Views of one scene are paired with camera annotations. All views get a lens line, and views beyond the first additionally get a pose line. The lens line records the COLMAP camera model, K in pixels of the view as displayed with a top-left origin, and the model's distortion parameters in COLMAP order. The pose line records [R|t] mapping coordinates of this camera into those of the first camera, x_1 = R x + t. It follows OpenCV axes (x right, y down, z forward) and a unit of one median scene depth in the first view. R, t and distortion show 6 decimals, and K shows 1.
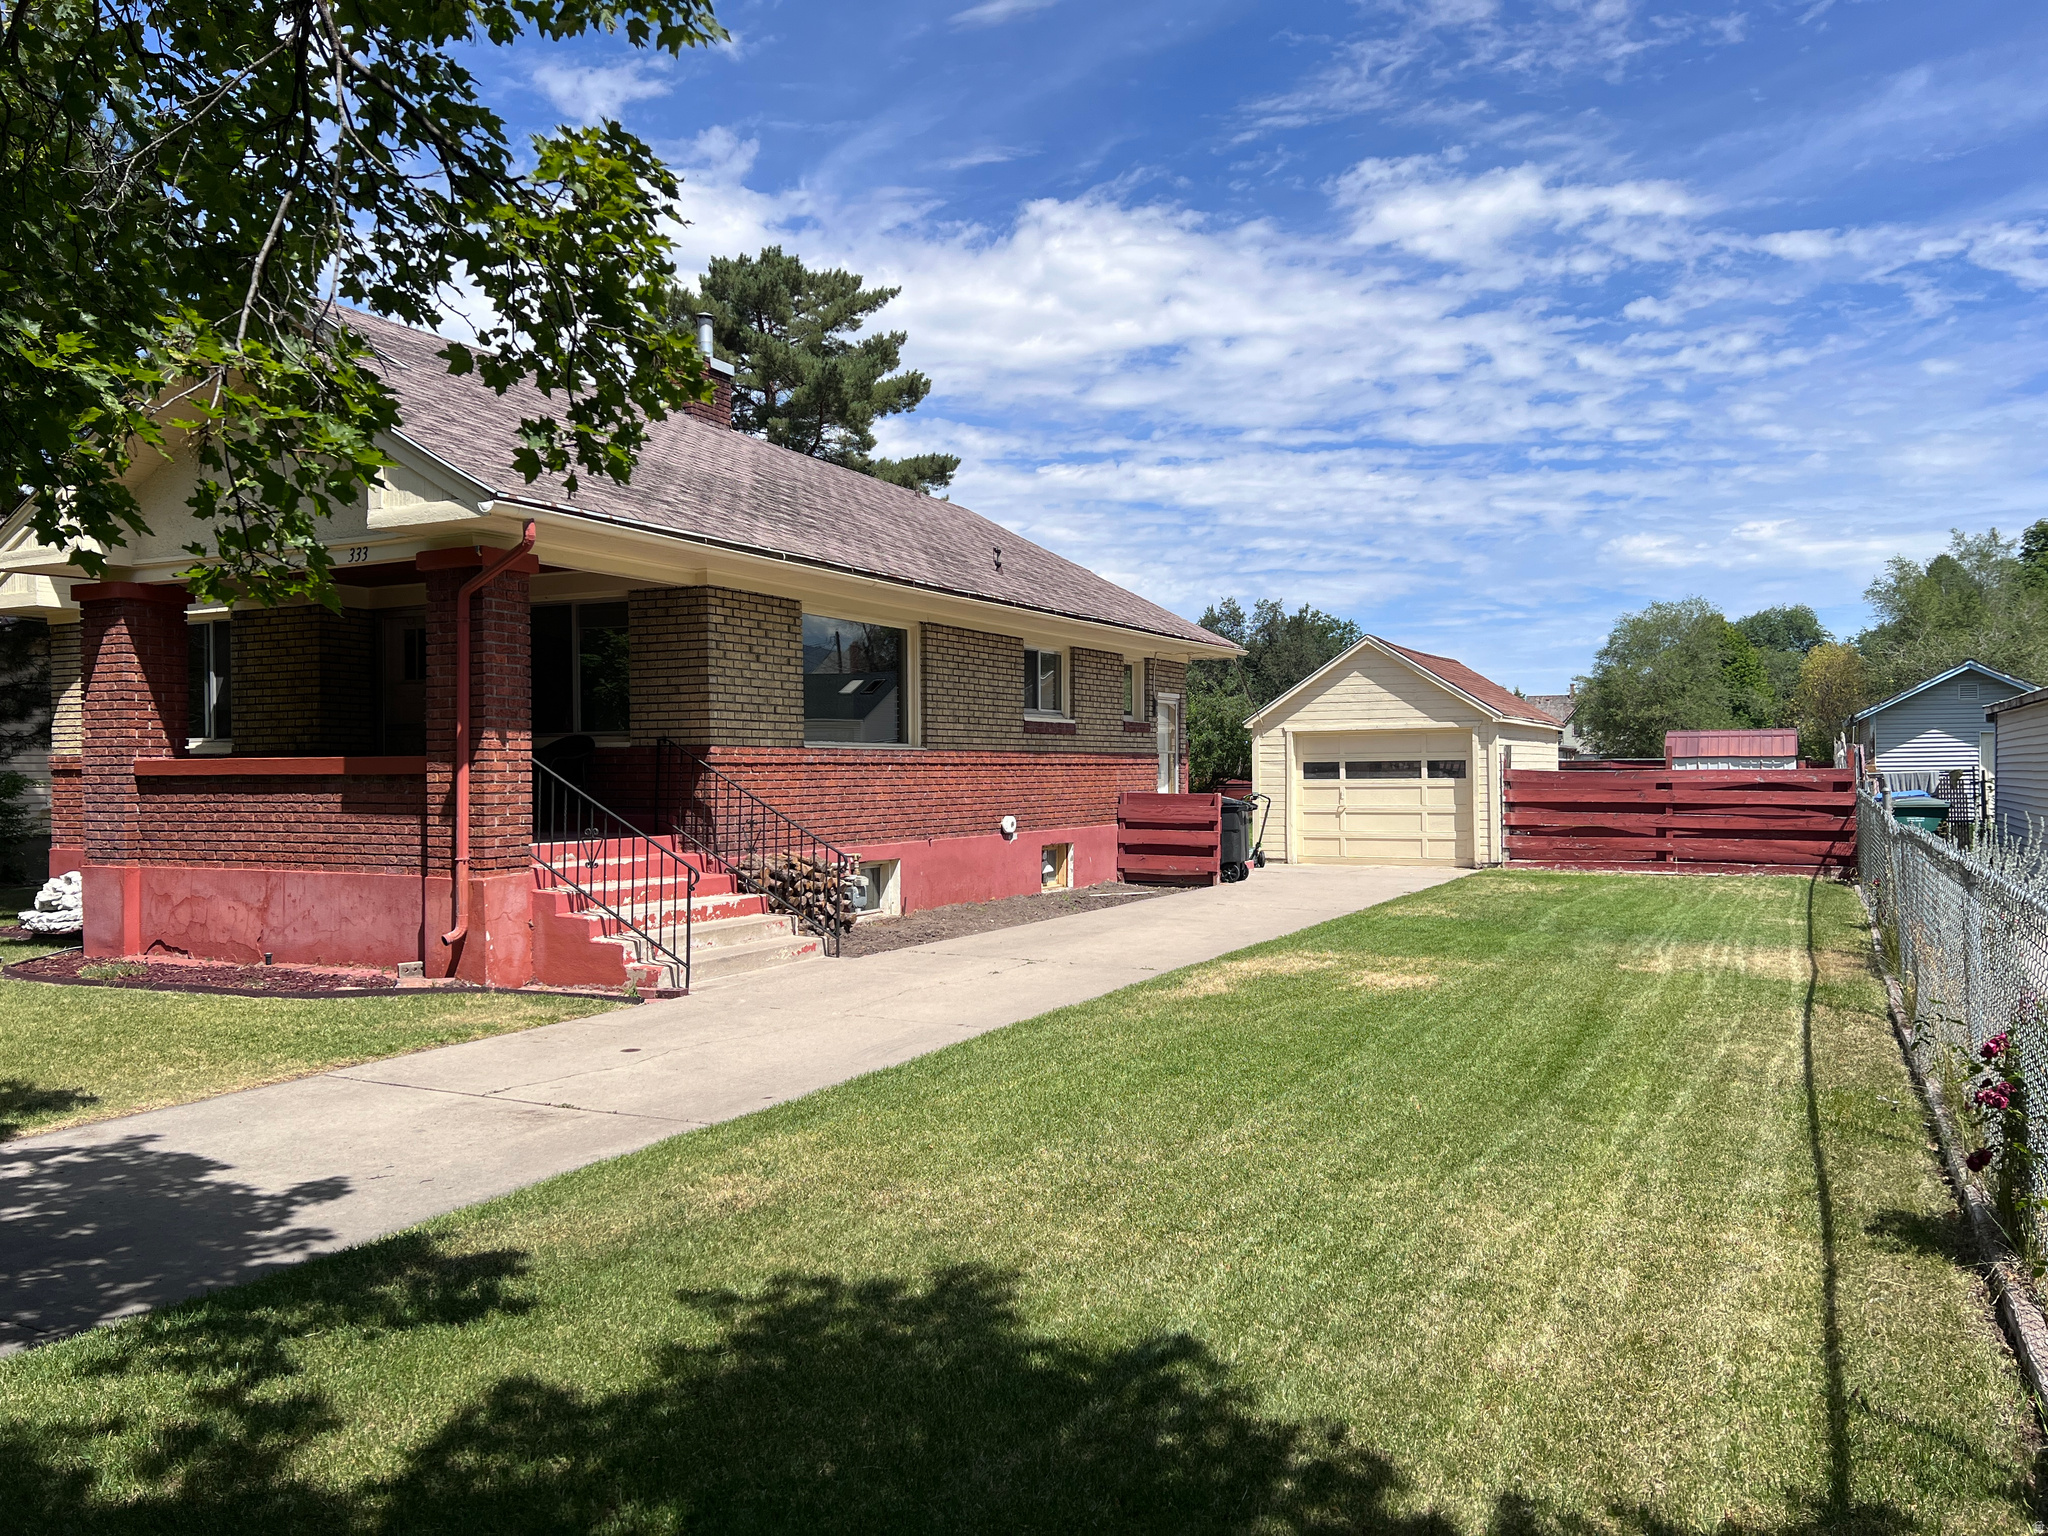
lens RADIAL K [[1580.9, 0, 1077.7], [0, 1580.9, 764.2], [0, 0, 1]] dist [0.060635, -0.067774]
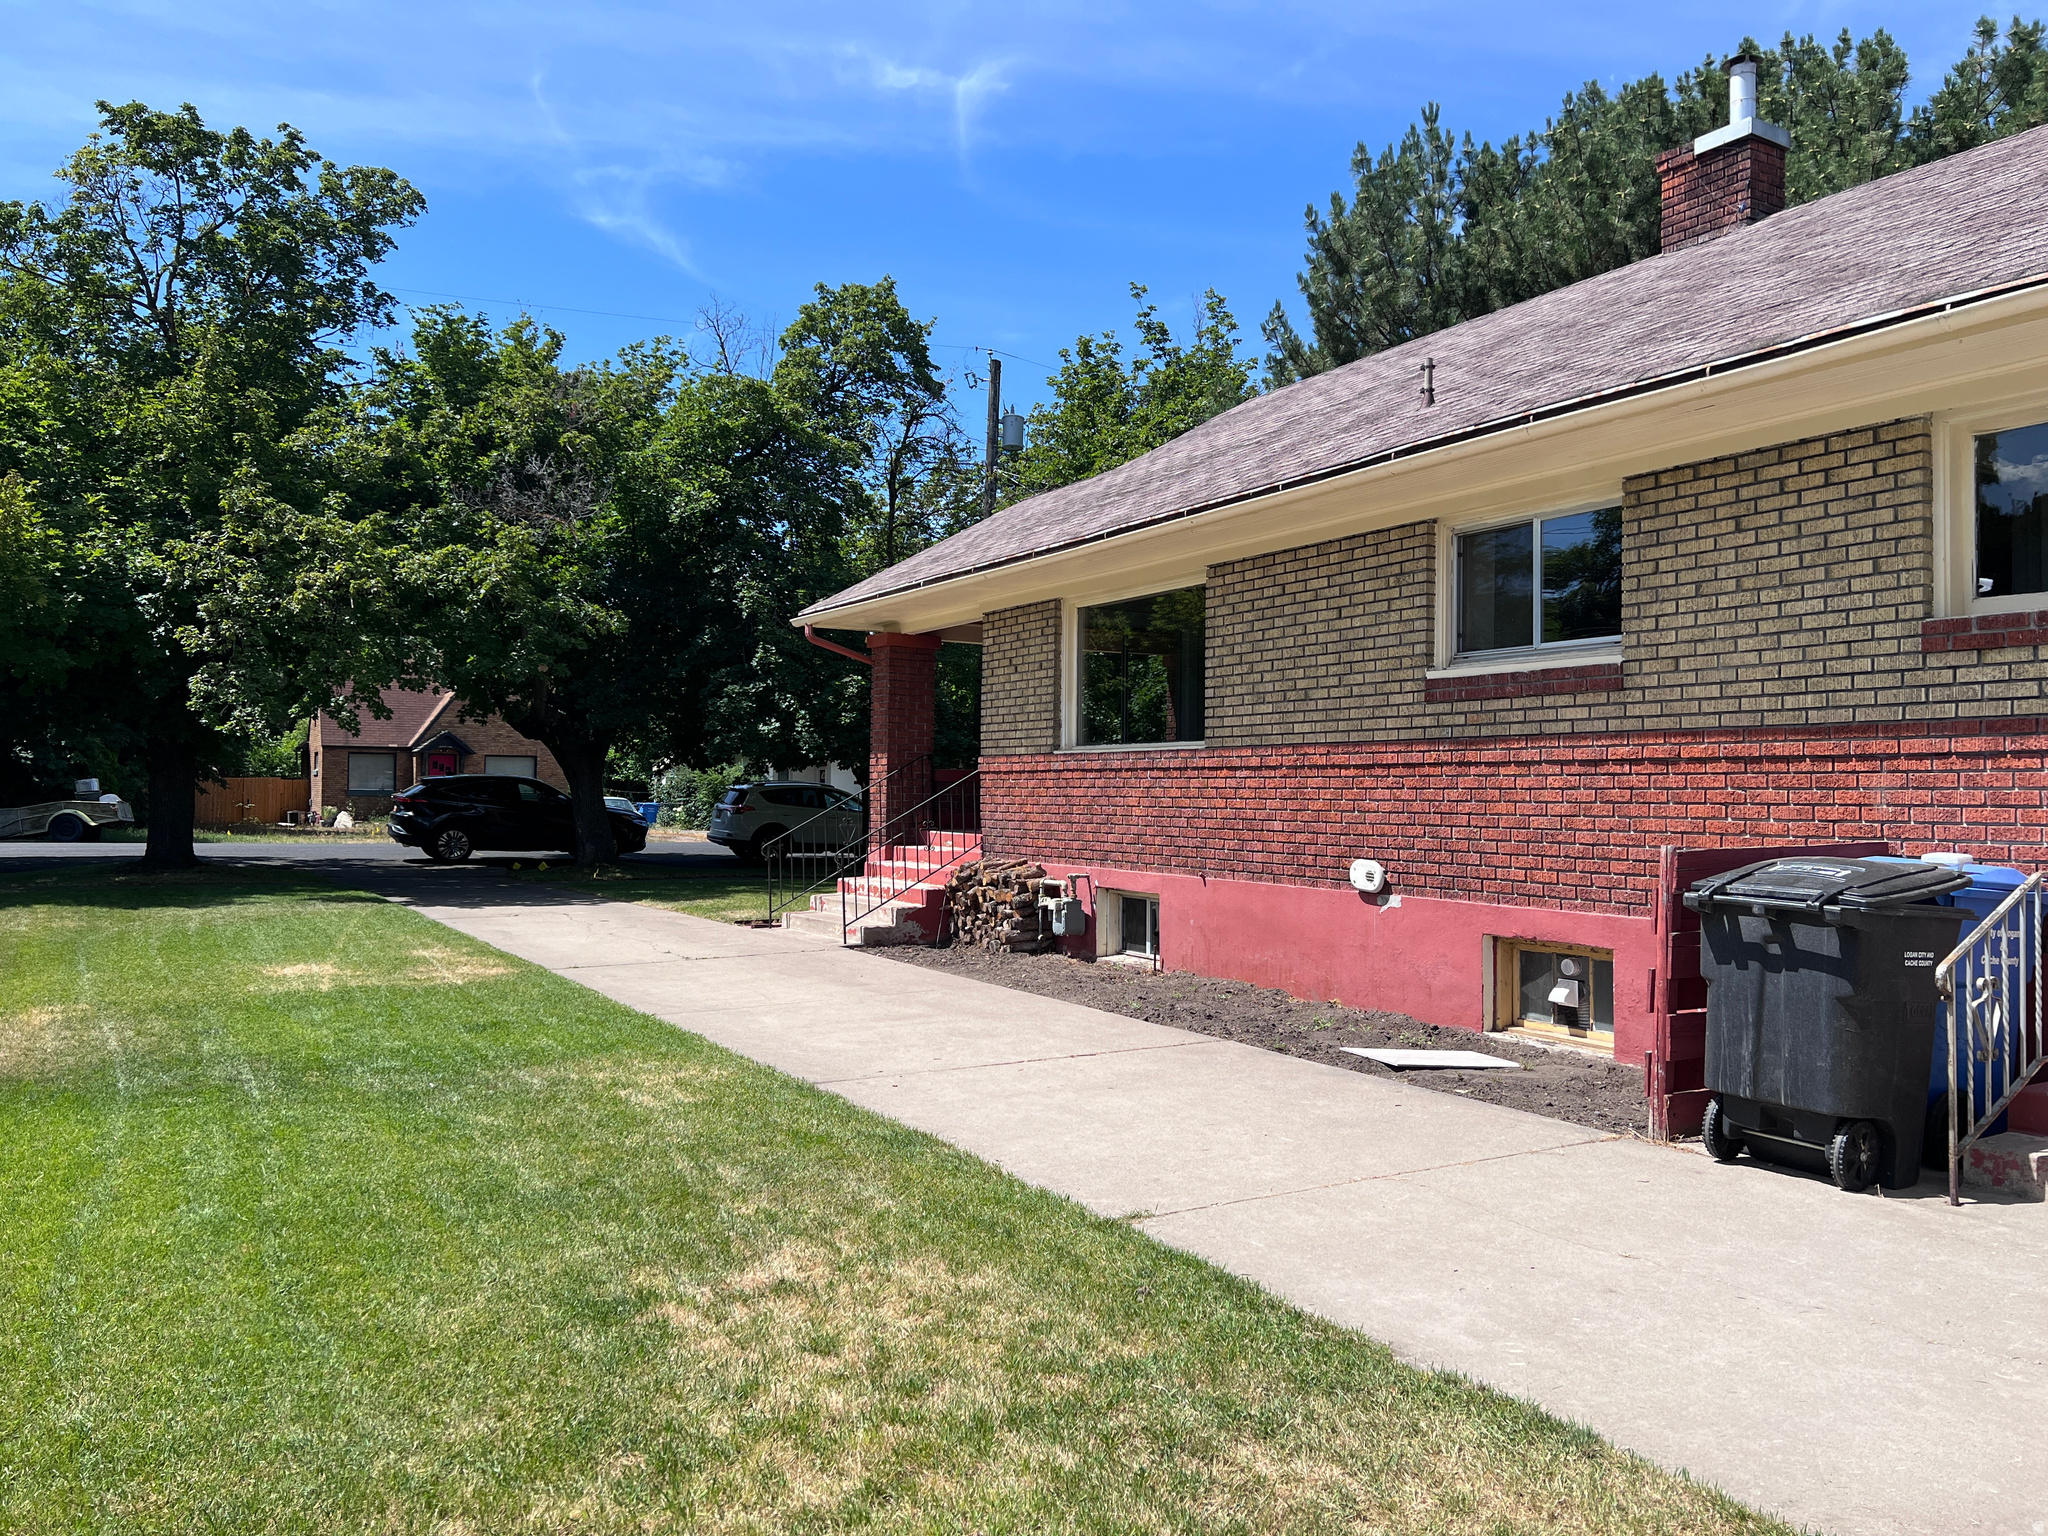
lens RADIAL K [[1532.1, 0, 1044.4], [0, 1532.1, 774.7], [0, 0, 1]] dist [0.060079, -0.064515]
pose [[-0.580392, -0.008319, -0.814295, 0.390916], [-0.001058, 0.999955, -0.009462, 0.007192], [0.814337, -0.004630, -0.580374, 1.041561]]
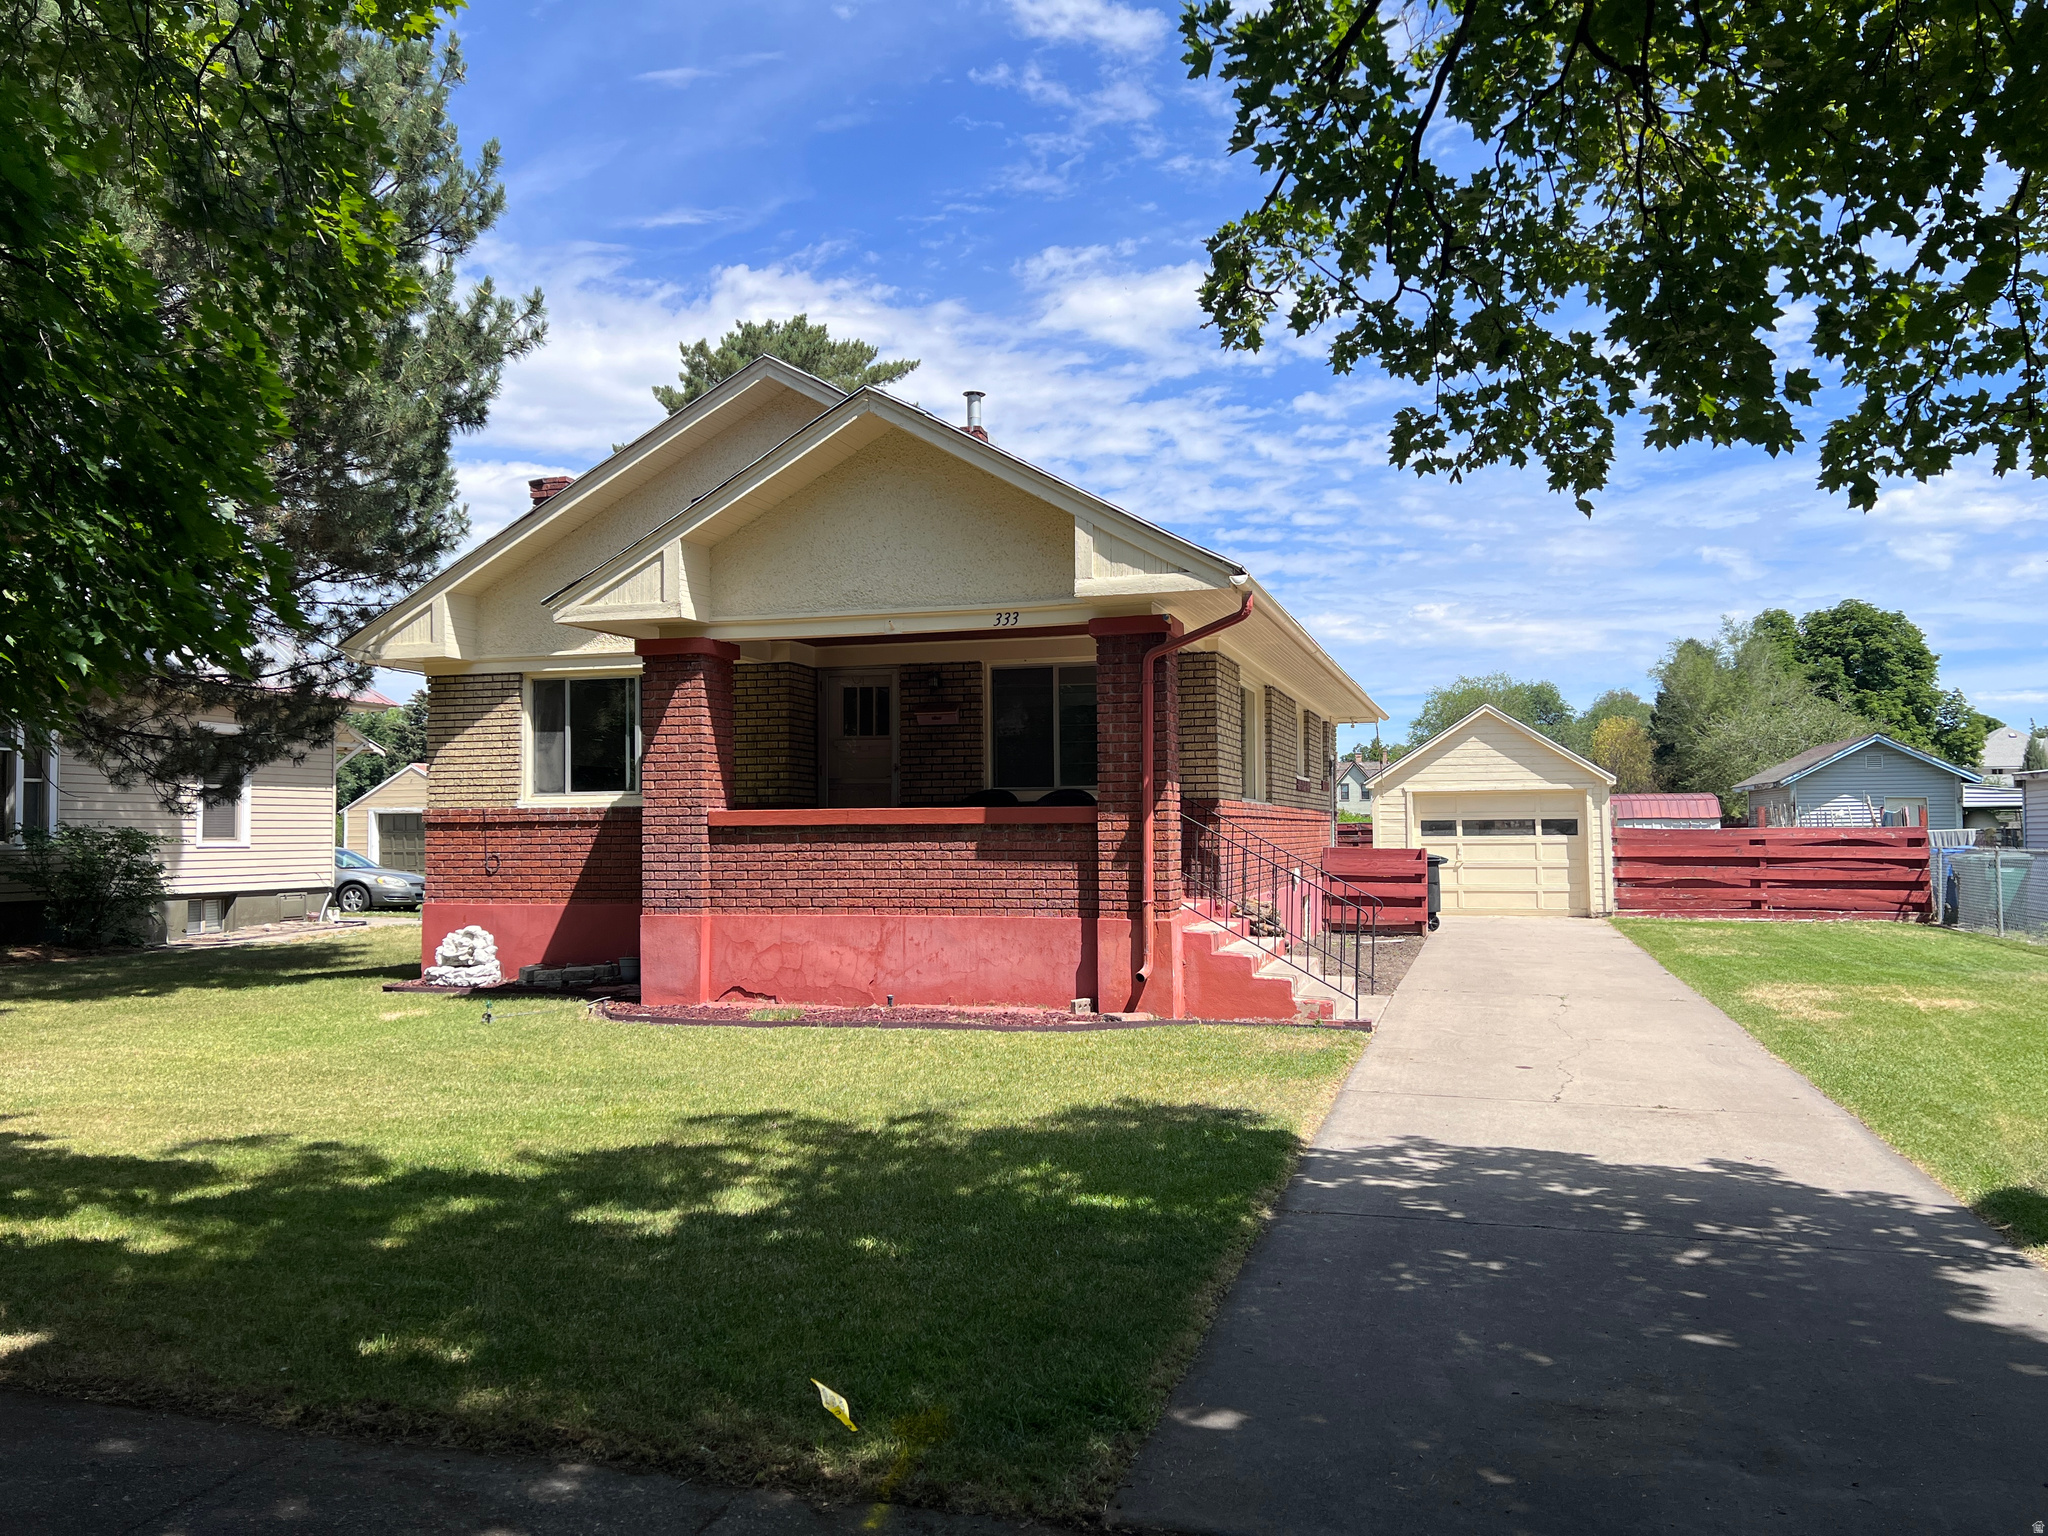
lens RADIAL K [[1574.7, 0, 1024.0], [0, 1574.7, 768.0], [0, 0, 1]] dist [0.074560, -0.056709]
pose [[0.985519, 0.006838, 0.169427, -0.330678], [-0.000250, 0.999244, -0.038873, 0.005426], [-0.169565, 0.038268, 0.984776, -0.019873]]
